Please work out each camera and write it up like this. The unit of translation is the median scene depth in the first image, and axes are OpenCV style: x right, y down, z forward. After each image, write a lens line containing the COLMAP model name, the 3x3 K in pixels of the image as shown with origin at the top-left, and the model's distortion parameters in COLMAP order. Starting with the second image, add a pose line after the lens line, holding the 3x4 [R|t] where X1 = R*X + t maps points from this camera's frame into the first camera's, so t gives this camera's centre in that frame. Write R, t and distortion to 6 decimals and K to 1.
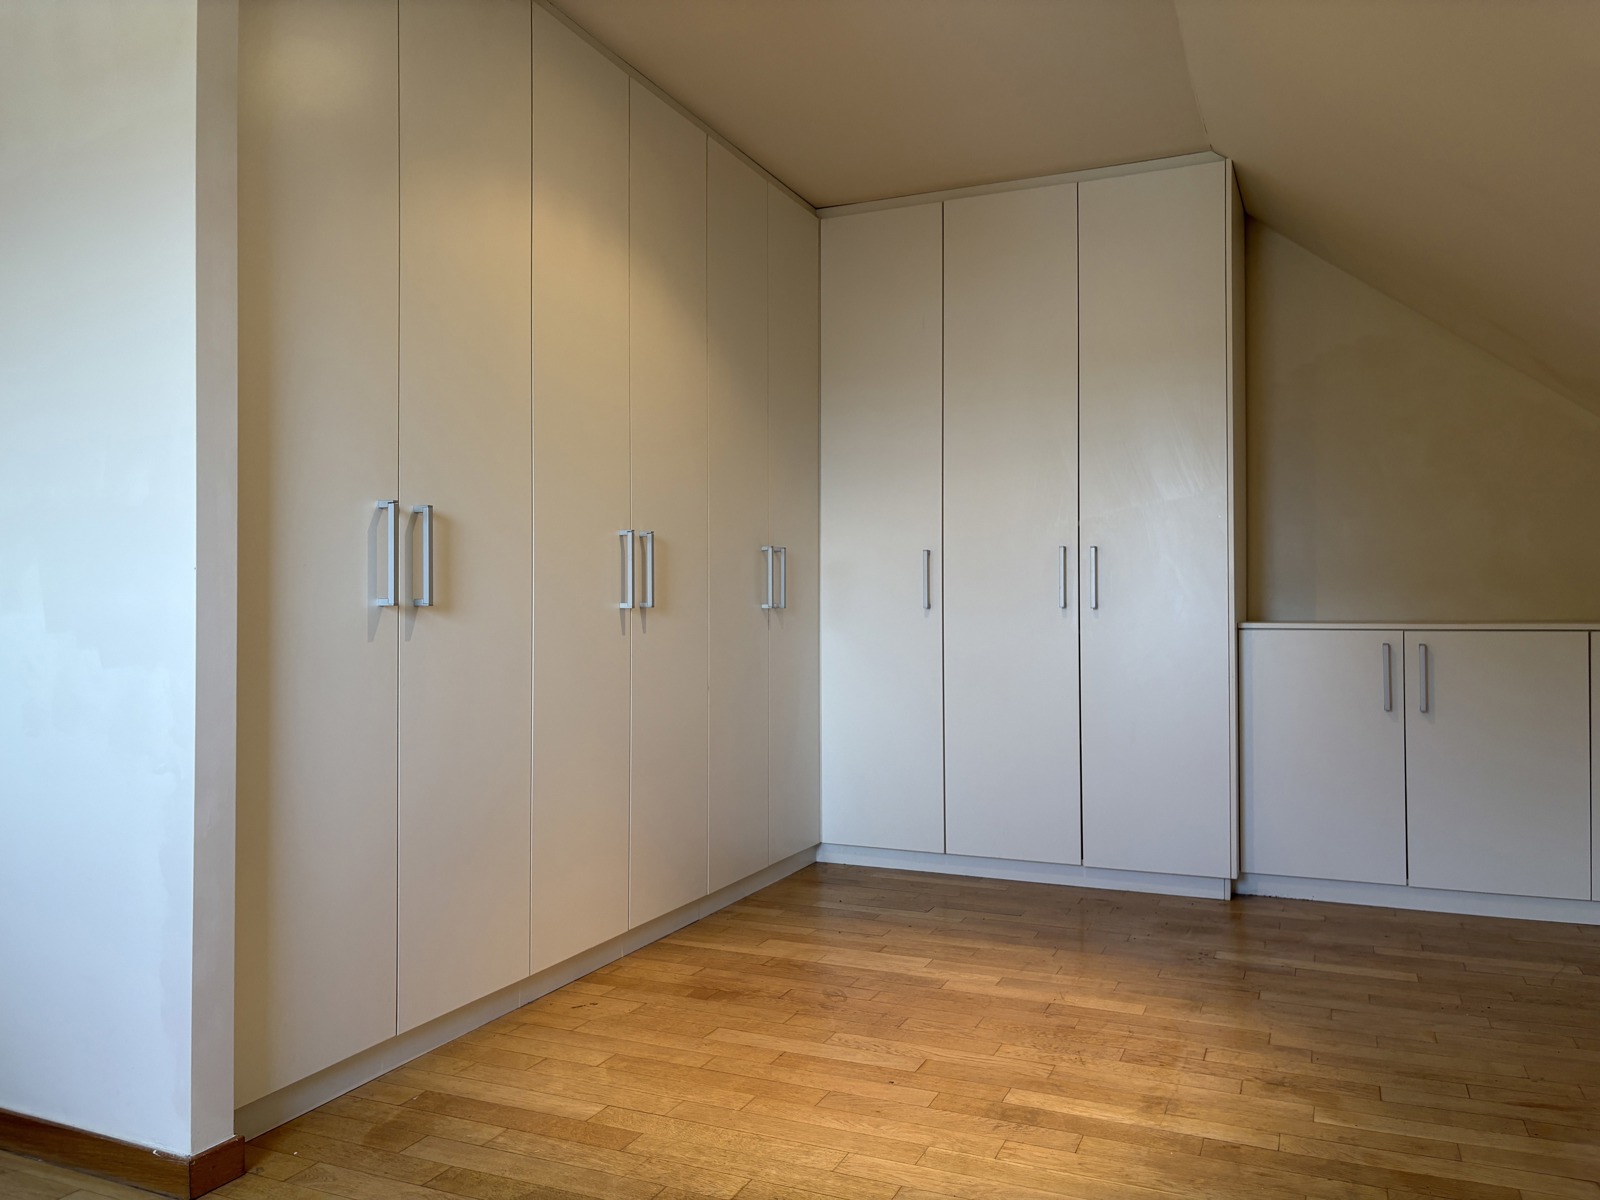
lens RADIAL K [[1202.0, 0, 794.3], [0, 1202.0, 602.2], [0, 0, 1]] dist [0.001235, -0.001243]
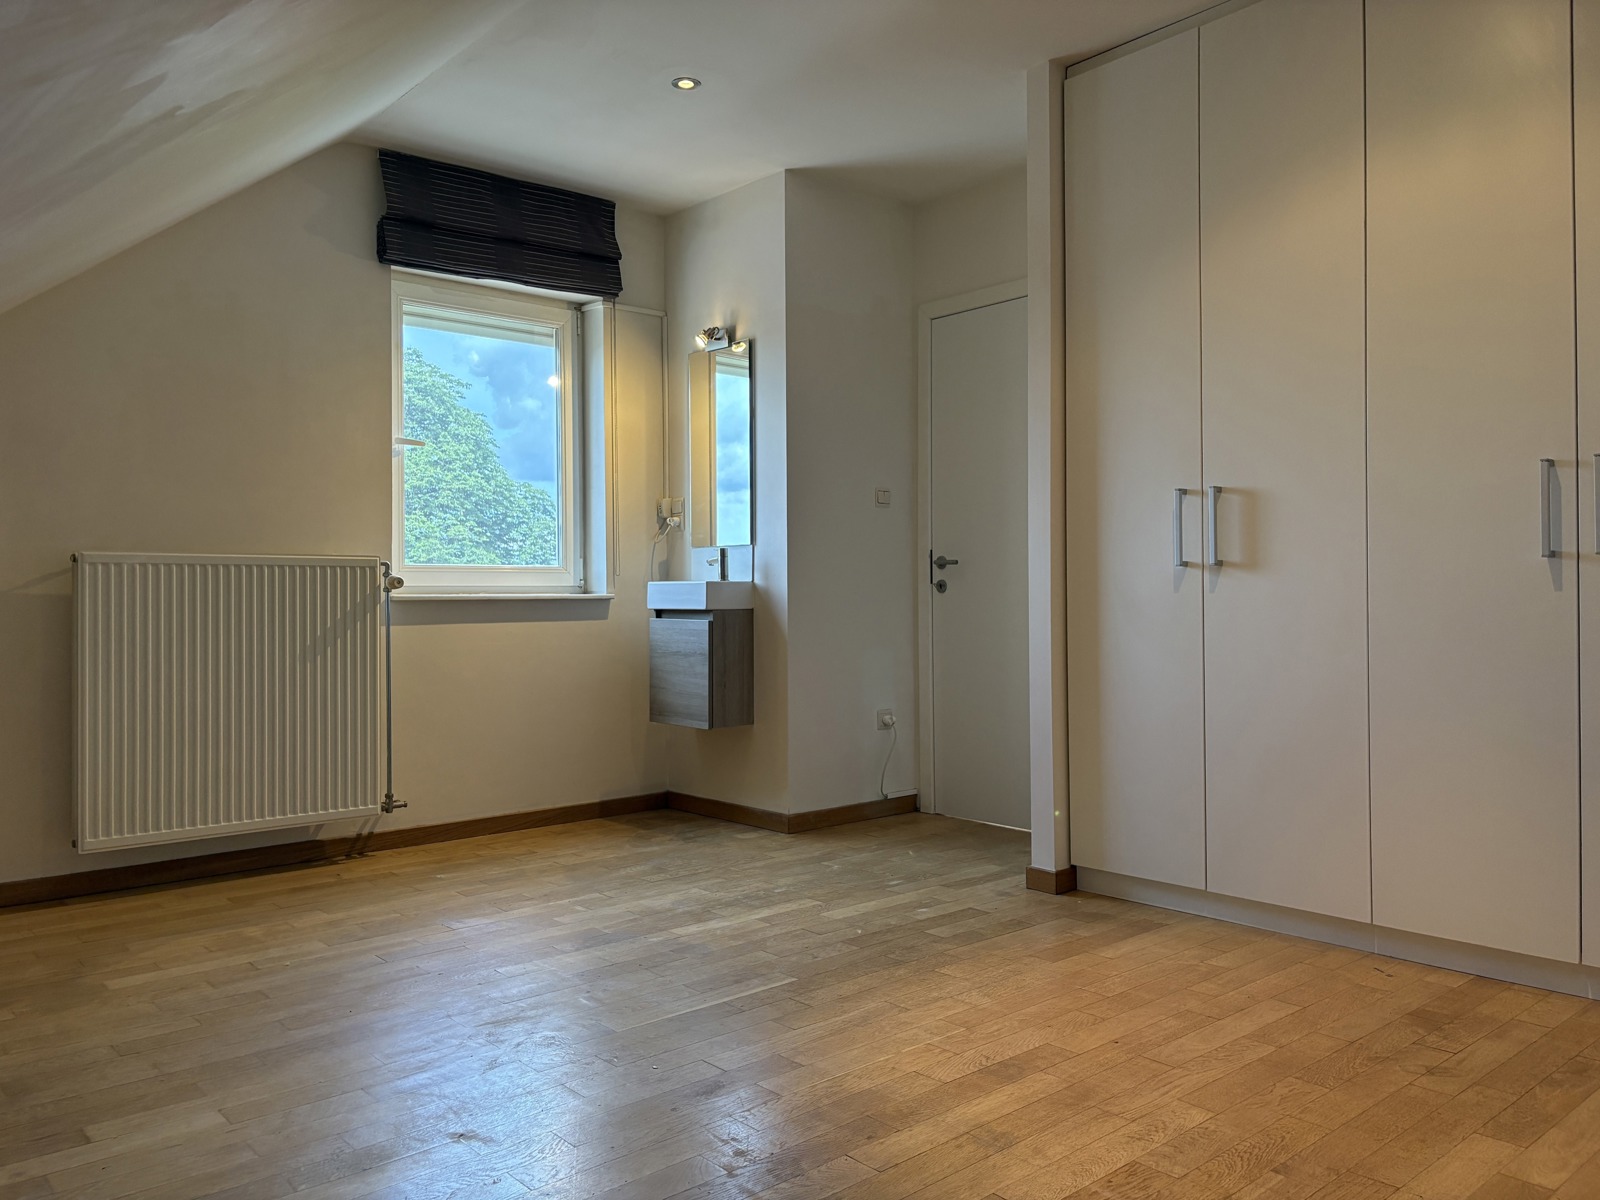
lens RADIAL K [[1202.0, 0, 795.4], [0, 1202.0, 594.9], [0, 0, 1]] dist [0.001235, -0.001243]
pose [[-0.422127, 0.009878, -0.906483, 1.041549], [0.021331, 0.999772, 0.000961, 0.023598], [0.906286, -0.018930, -0.422241, 1.137876]]
